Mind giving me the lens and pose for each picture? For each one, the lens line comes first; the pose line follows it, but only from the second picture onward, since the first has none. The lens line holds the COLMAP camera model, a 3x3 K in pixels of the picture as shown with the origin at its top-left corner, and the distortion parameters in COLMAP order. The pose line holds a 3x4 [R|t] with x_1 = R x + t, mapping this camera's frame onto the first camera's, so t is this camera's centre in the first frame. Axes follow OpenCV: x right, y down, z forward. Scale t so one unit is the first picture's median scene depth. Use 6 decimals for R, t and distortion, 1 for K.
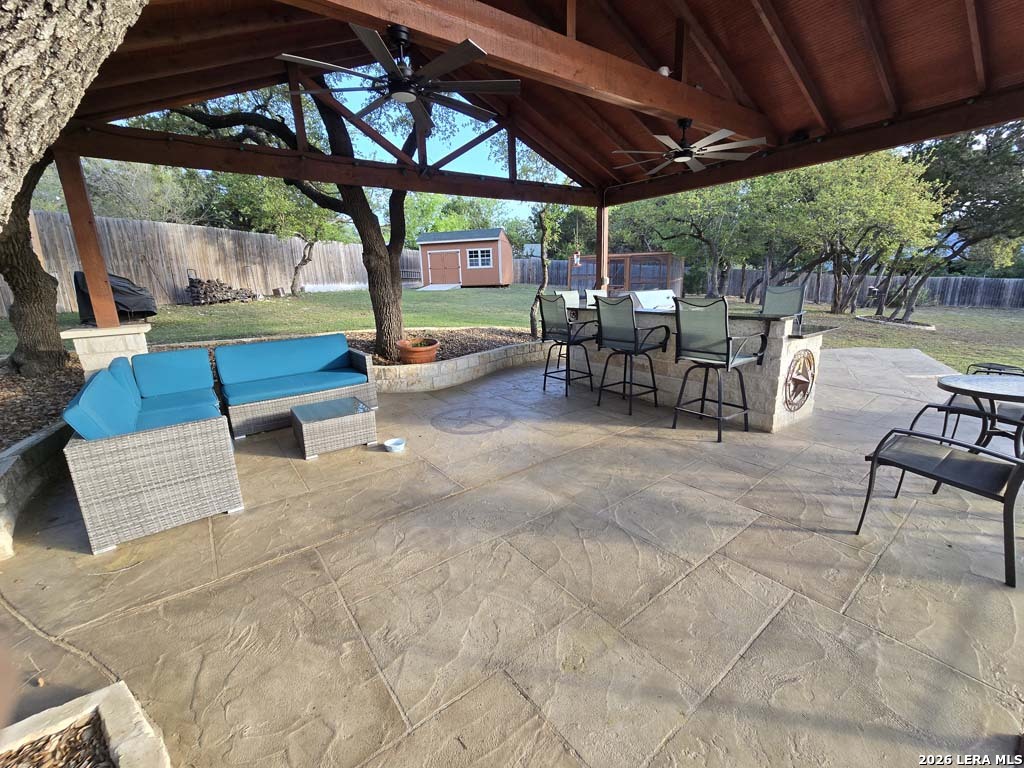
lens RADIAL K [[420.6, 0, 510.5], [0, 420.6, 381.0], [0, 0, 1]] dist [-0.001012, -0.000116]
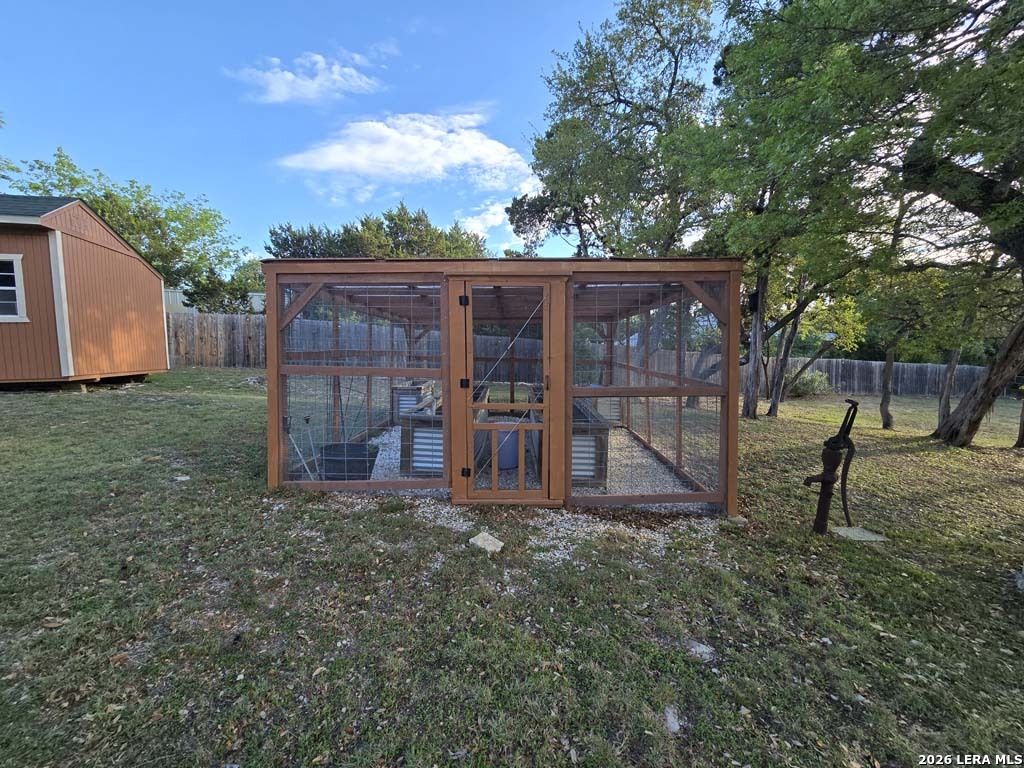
lens RADIAL K [[420.6, 0, 512.6], [0, 420.6, 377.0], [0, 0, 1]] dist [-0.001012, -0.000116]
pose [[0.889380, -0.015119, 0.456919, 0.118782], [0.097230, 0.982843, -0.156736, -0.157528], [-0.446710, 0.183824, 0.875591, 0.613861]]
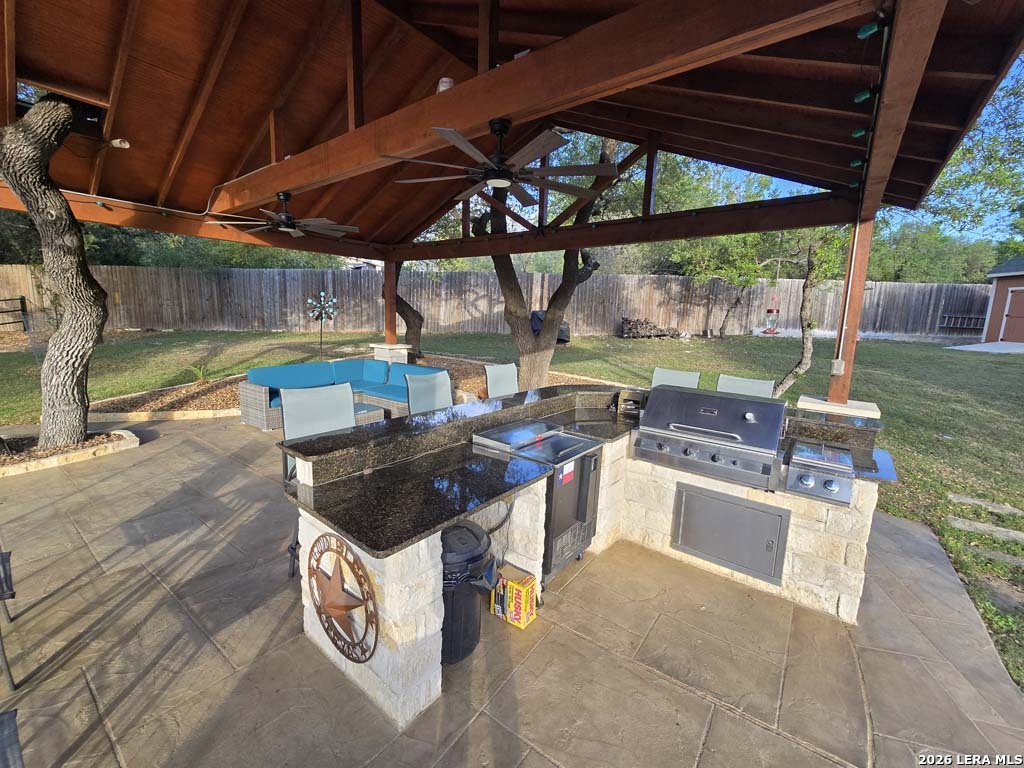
lens RADIAL K [[420.6, 0, 506.3], [0, 420.6, 381.4], [0, 0, 1]] dist [-0.001012, -0.000116]
pose [[0.283815, 0.190424, -0.939780, 0.200290], [-0.260825, 0.958459, 0.115440, -0.060535], [0.922724, 0.212355, 0.321693, 0.165327]]
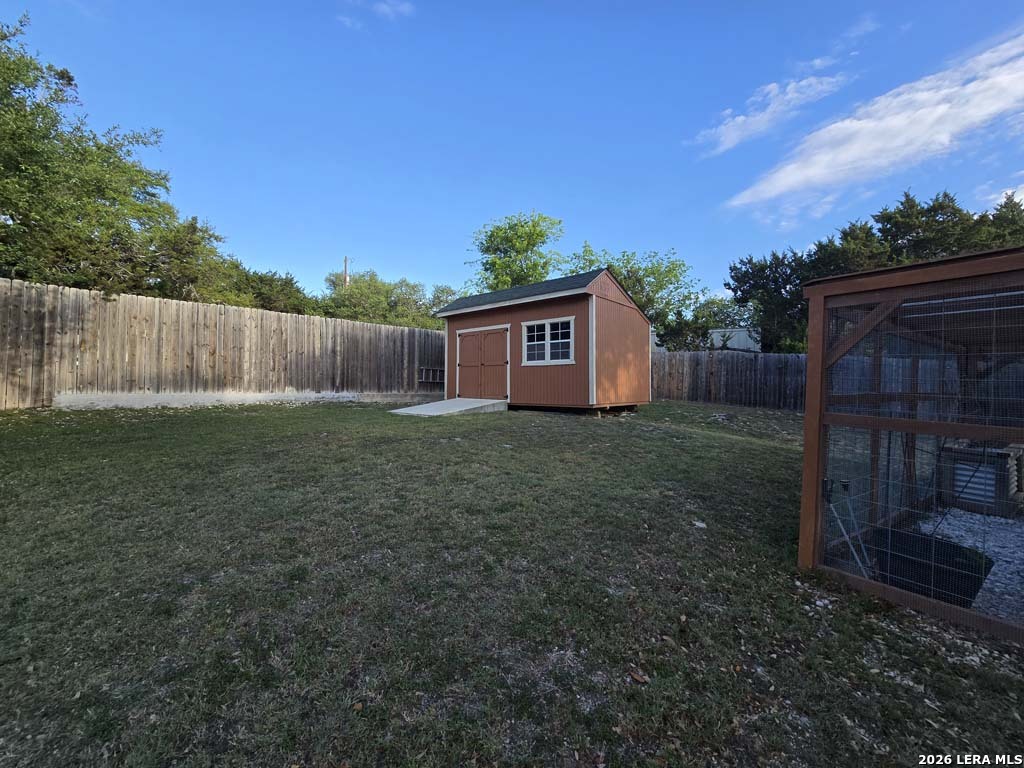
lens RADIAL K [[420.6, 0, 510.3], [0, 420.6, 378.4], [0, 0, 1]] dist [-0.001012, -0.000116]
pose [[0.881952, 0.025607, -0.470643, 0.089943], [-0.140138, 0.967614, -0.209963, -0.166376], [0.450024, 0.251132, 0.856978, 0.641739]]
